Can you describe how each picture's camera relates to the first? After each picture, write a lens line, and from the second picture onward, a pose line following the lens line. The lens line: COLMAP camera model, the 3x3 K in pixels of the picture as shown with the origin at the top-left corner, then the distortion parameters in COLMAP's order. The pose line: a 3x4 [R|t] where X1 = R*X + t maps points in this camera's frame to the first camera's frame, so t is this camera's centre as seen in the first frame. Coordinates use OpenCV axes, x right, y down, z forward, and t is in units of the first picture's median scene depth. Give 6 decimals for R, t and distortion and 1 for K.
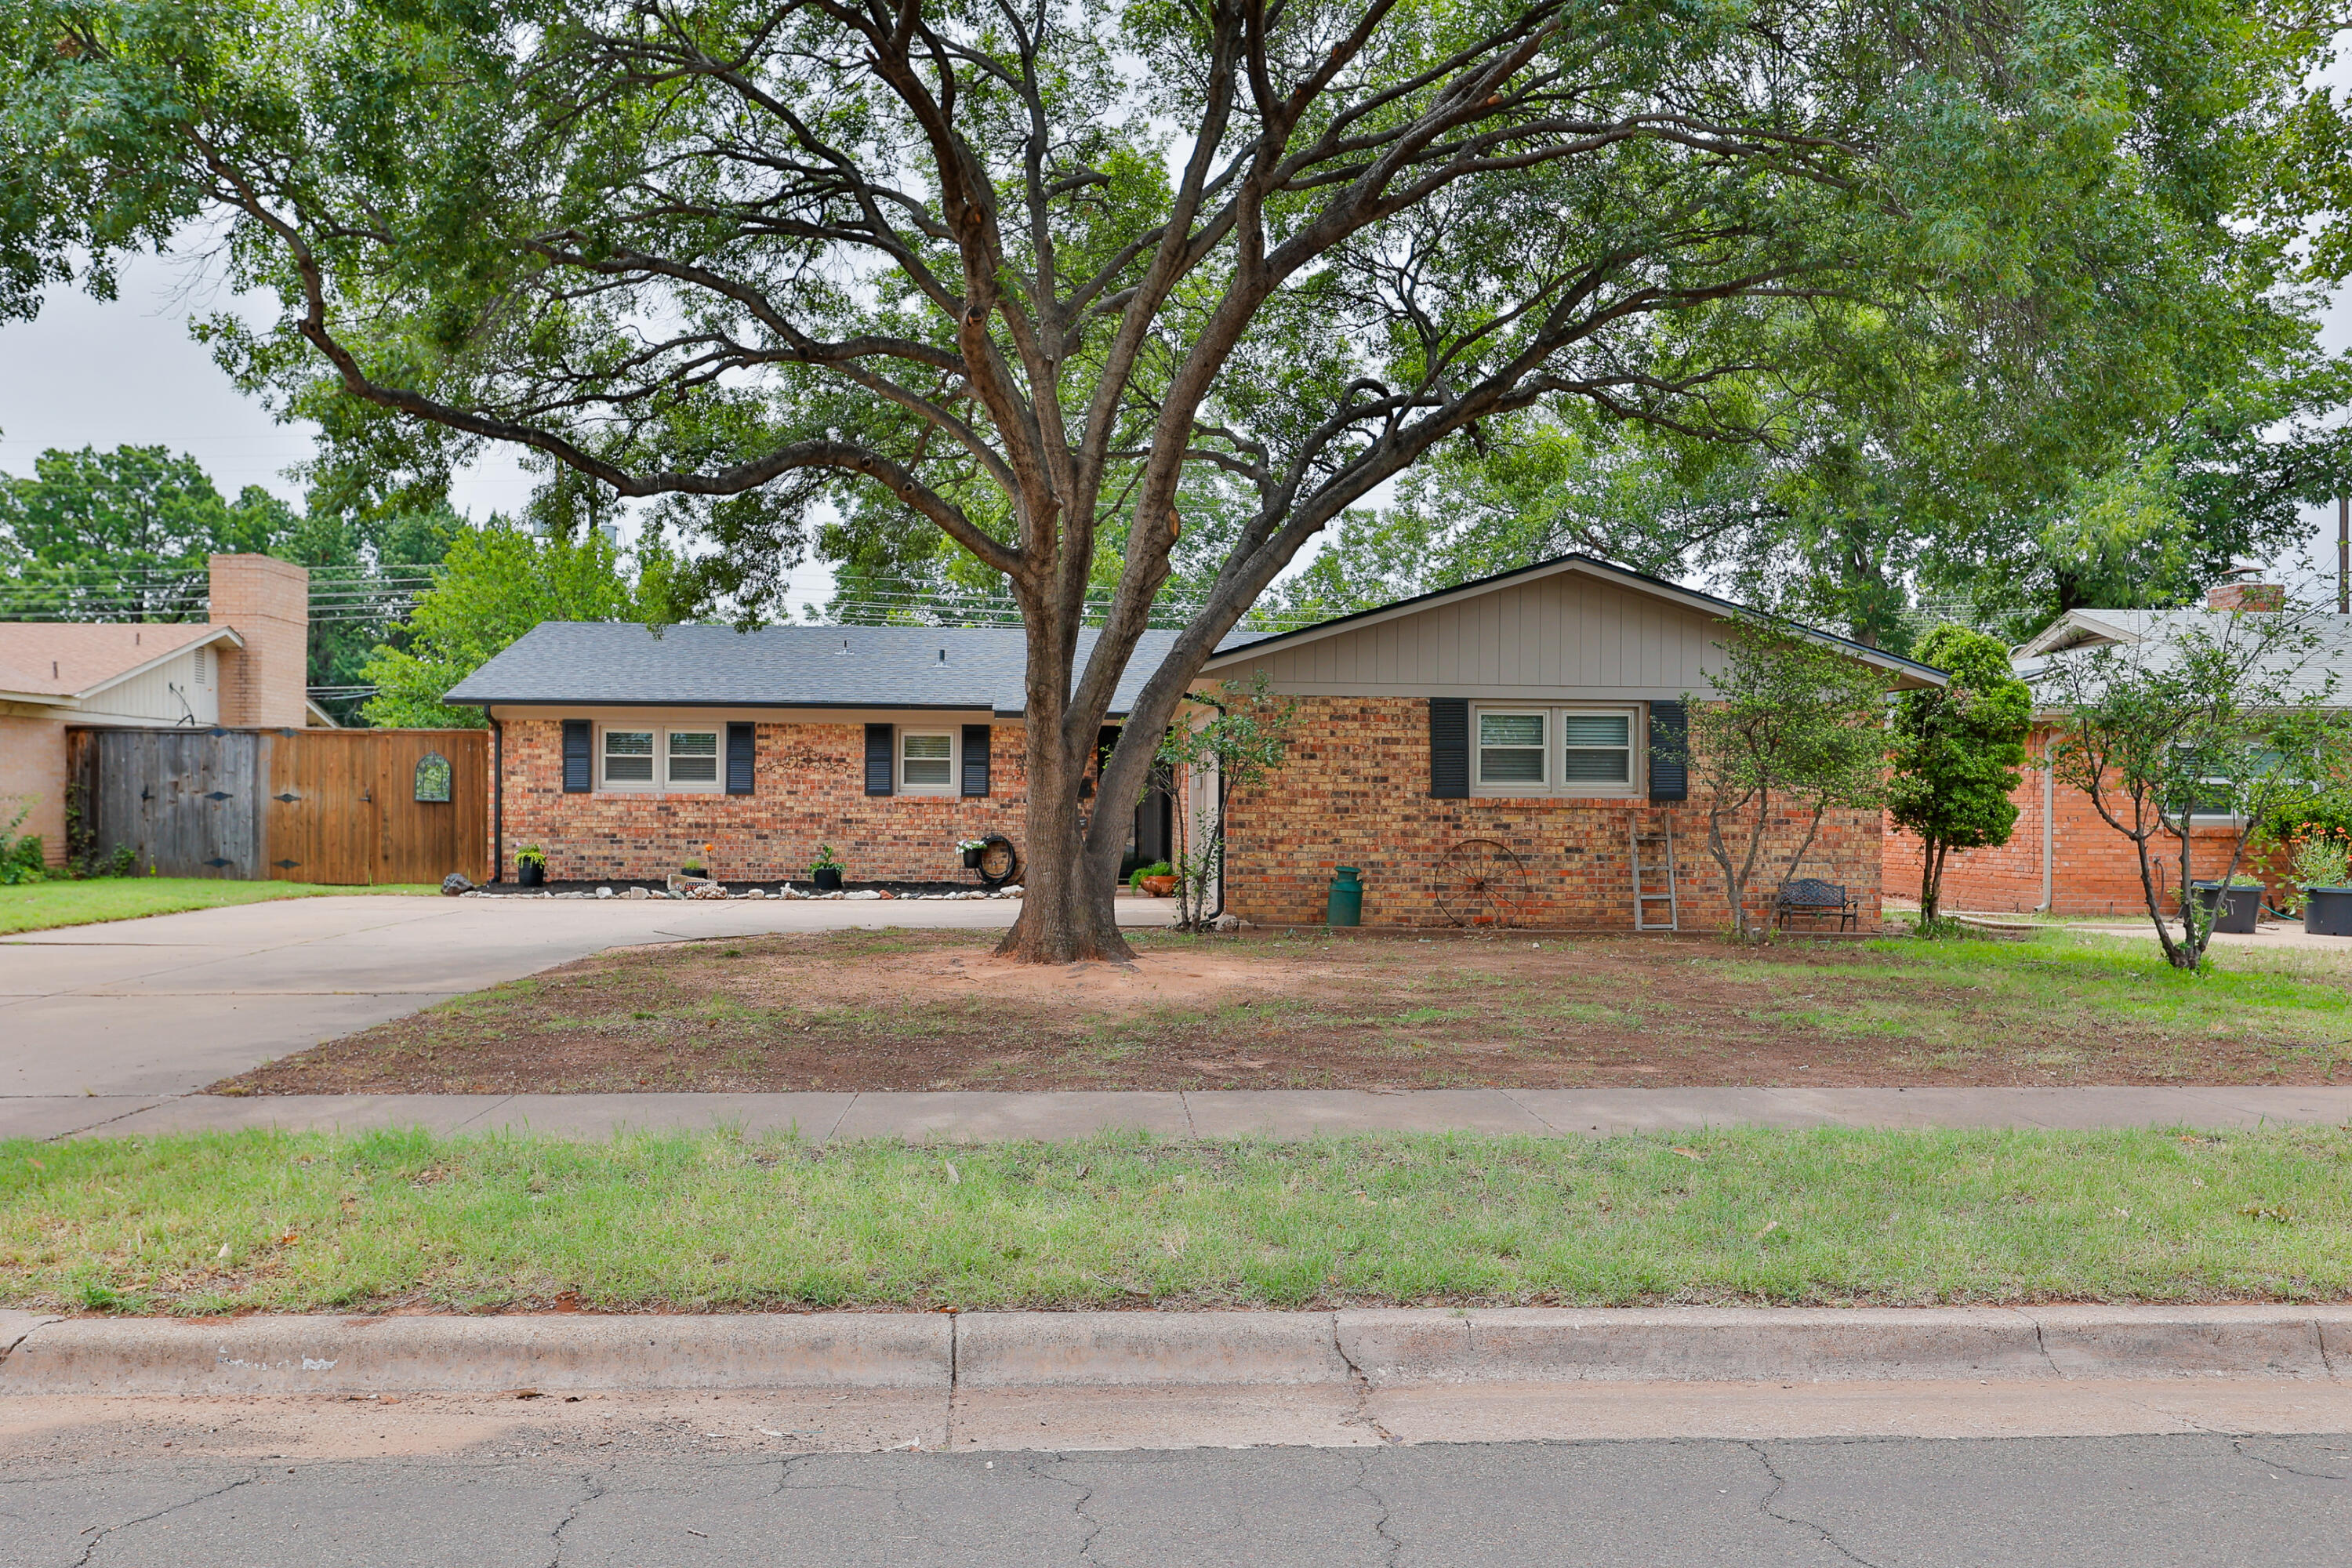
lens RADIAL K [[1737.5, 0, 1157.4], [0, 1737.5, 784.7], [0, 0, 1]] dist [-0.011991, -0.001890]
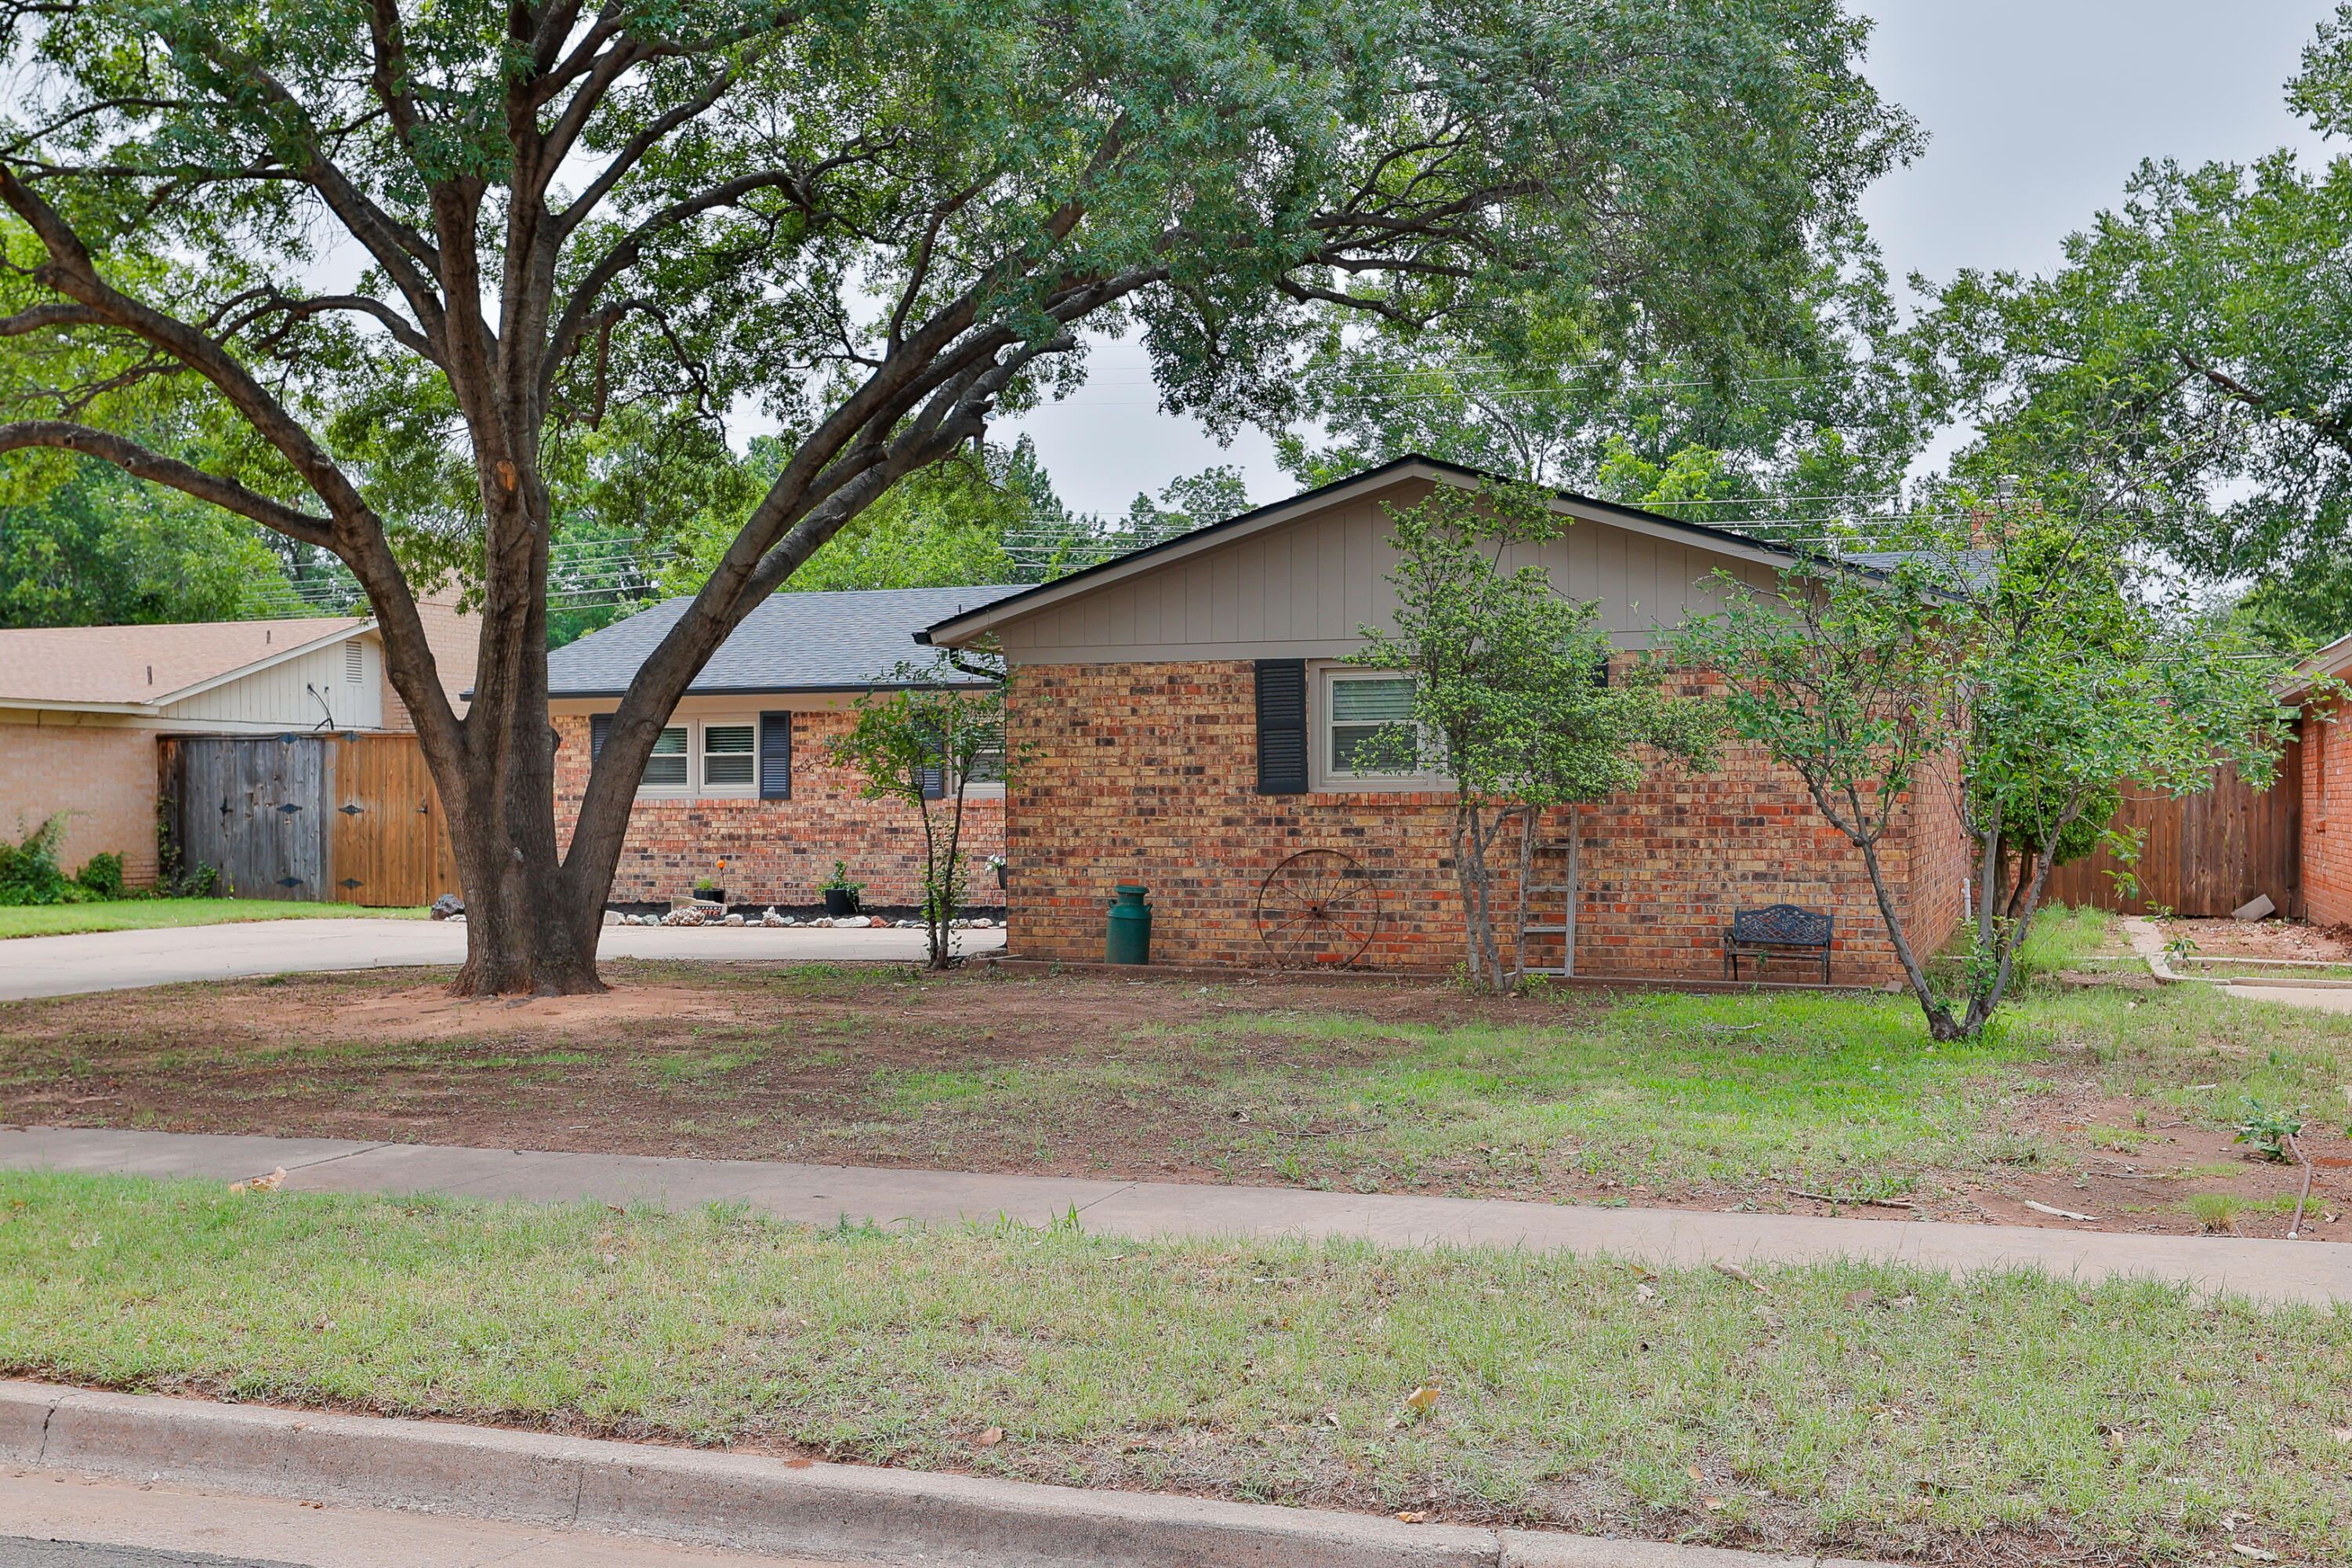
lens RADIAL K [[2362.8, 0, 1183.1], [0, 2362.8, 784.9], [0, 0, 1]] dist [-0.004828, 0.000000]
pose [[0.925641, -0.014982, -0.378105, 0.458138], [0.015675, 0.999876, -0.001244, 0.003902], [0.378077, -0.004775, 0.925762, 0.042264]]
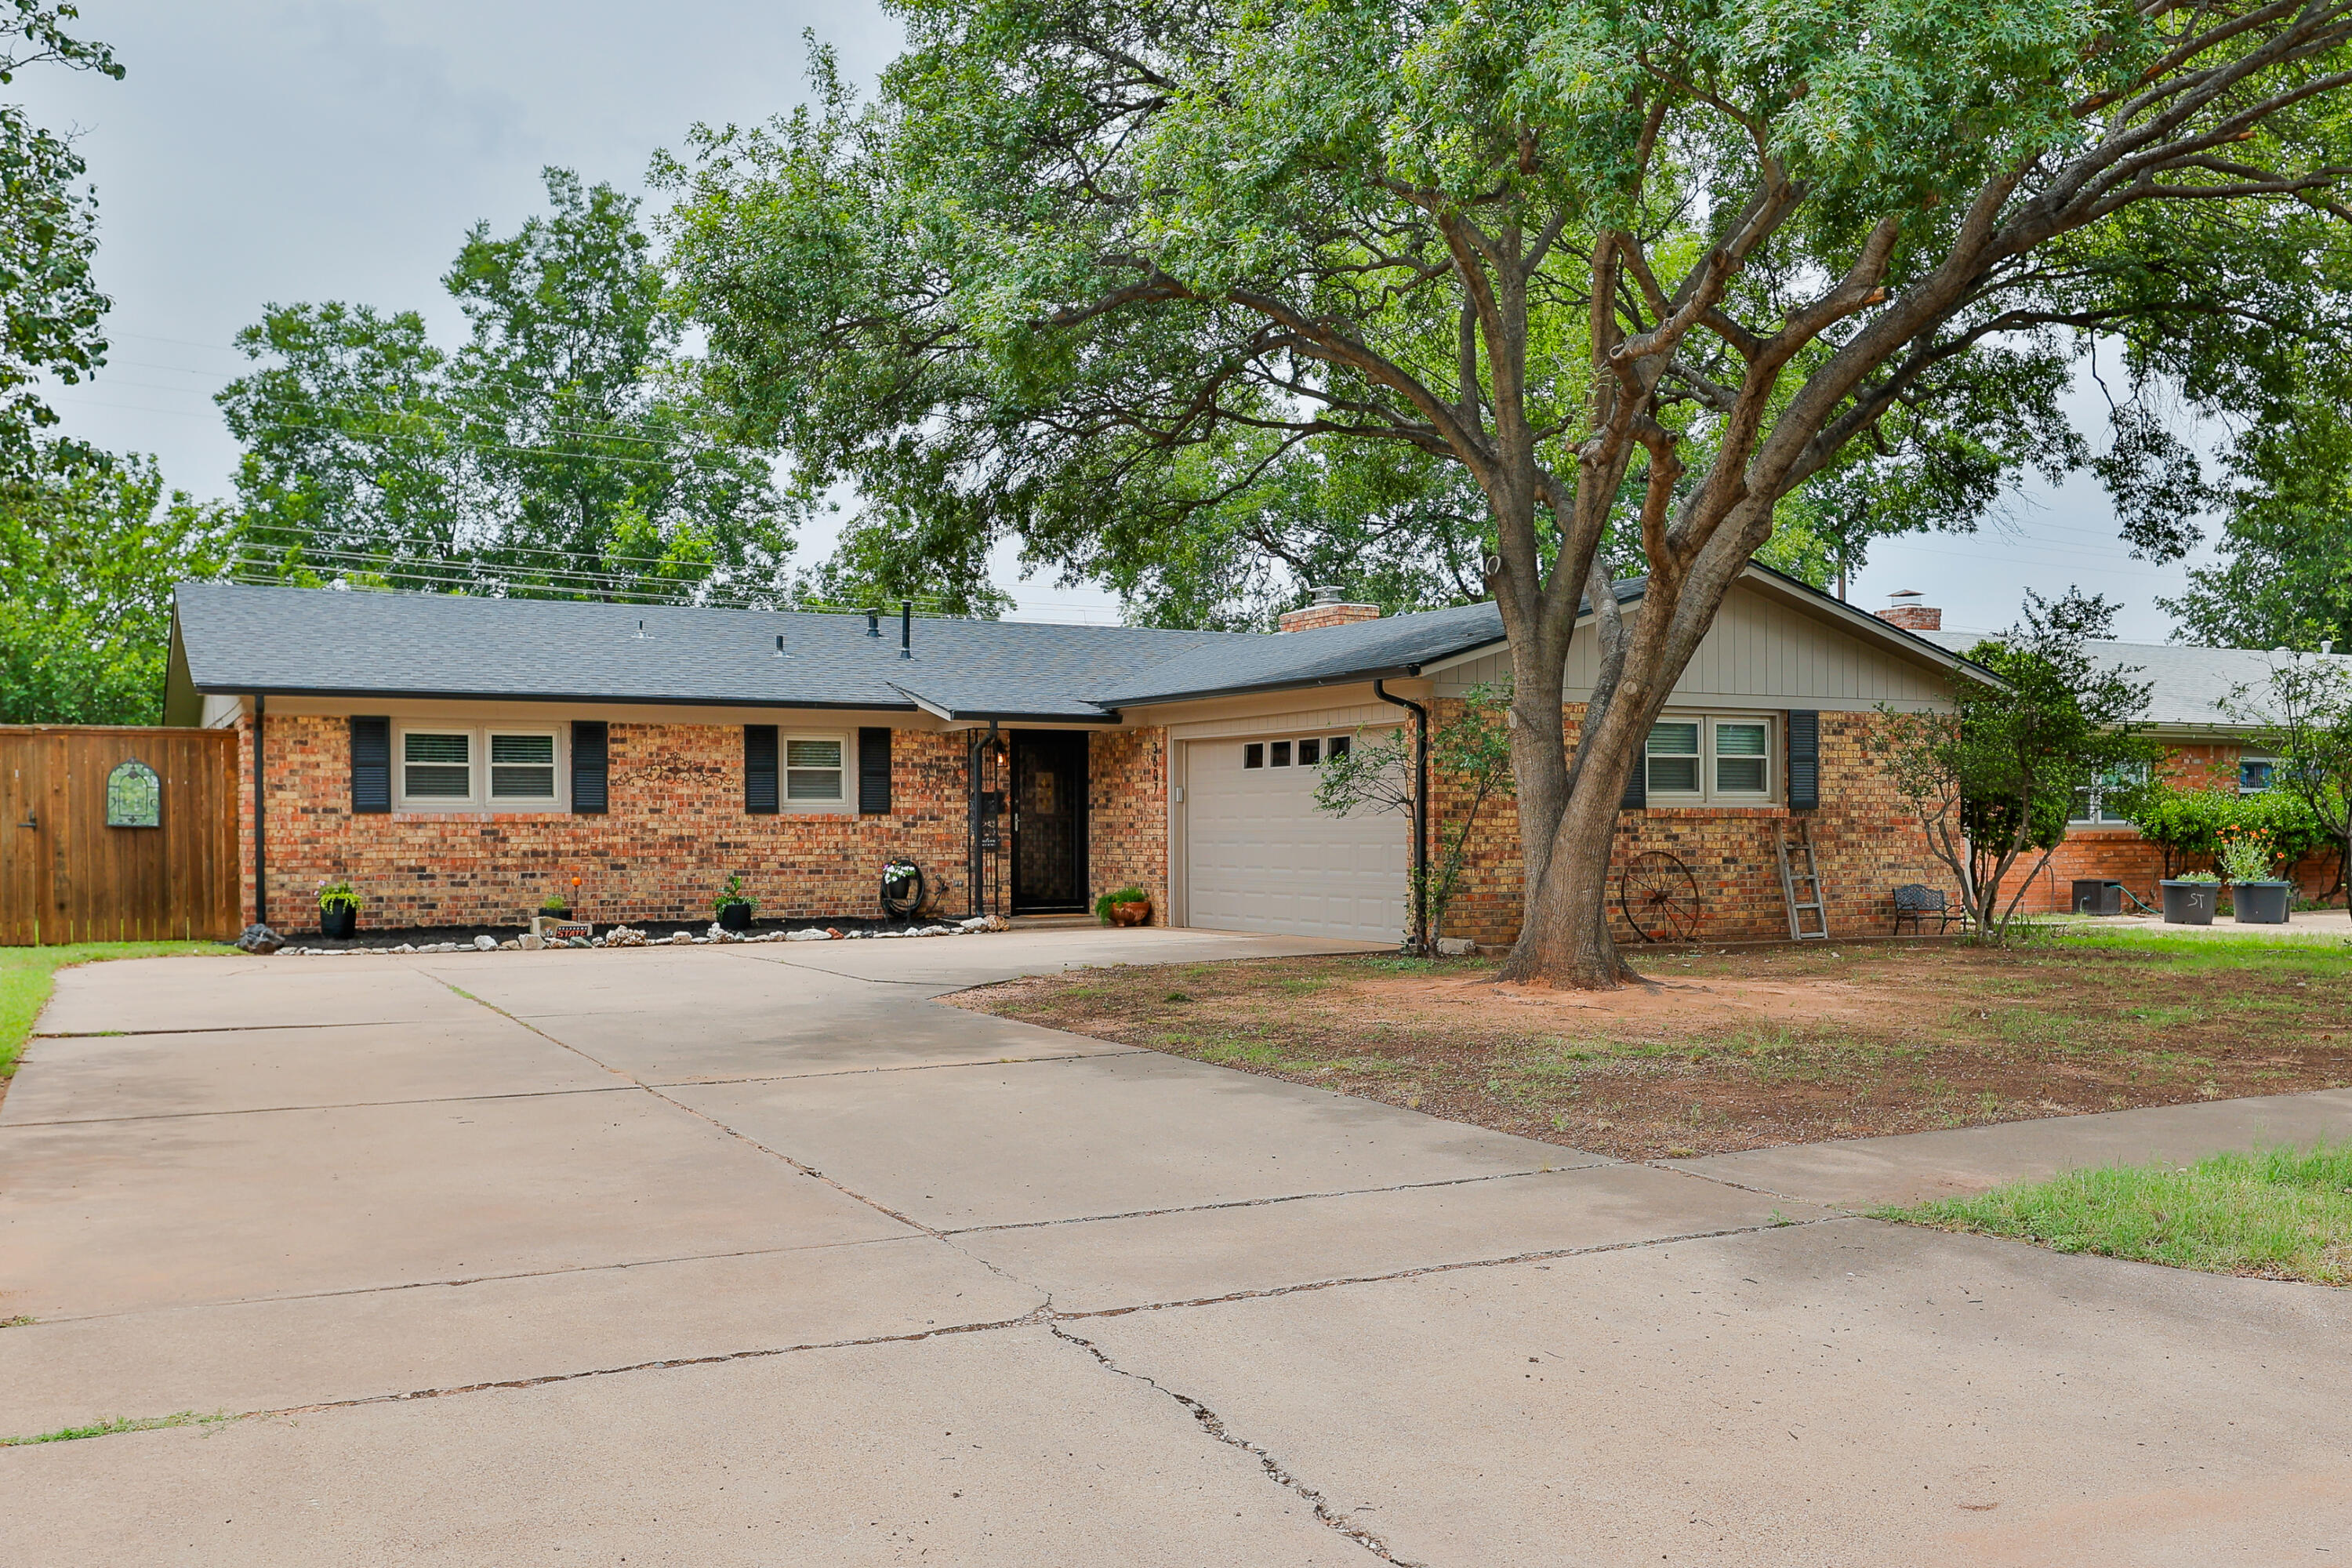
lens RADIAL K [[2004.7, 0, 1183.3], [0, 2004.7, 790.8], [0, 0, 1]] dist [-0.002684, -0.004668]
pose [[0.915496, -0.004057, 0.402308, -0.453214], [0.005977, 0.999976, -0.003517, 0.000093], [-0.402284, 0.005625, 0.915498, 0.072512]]
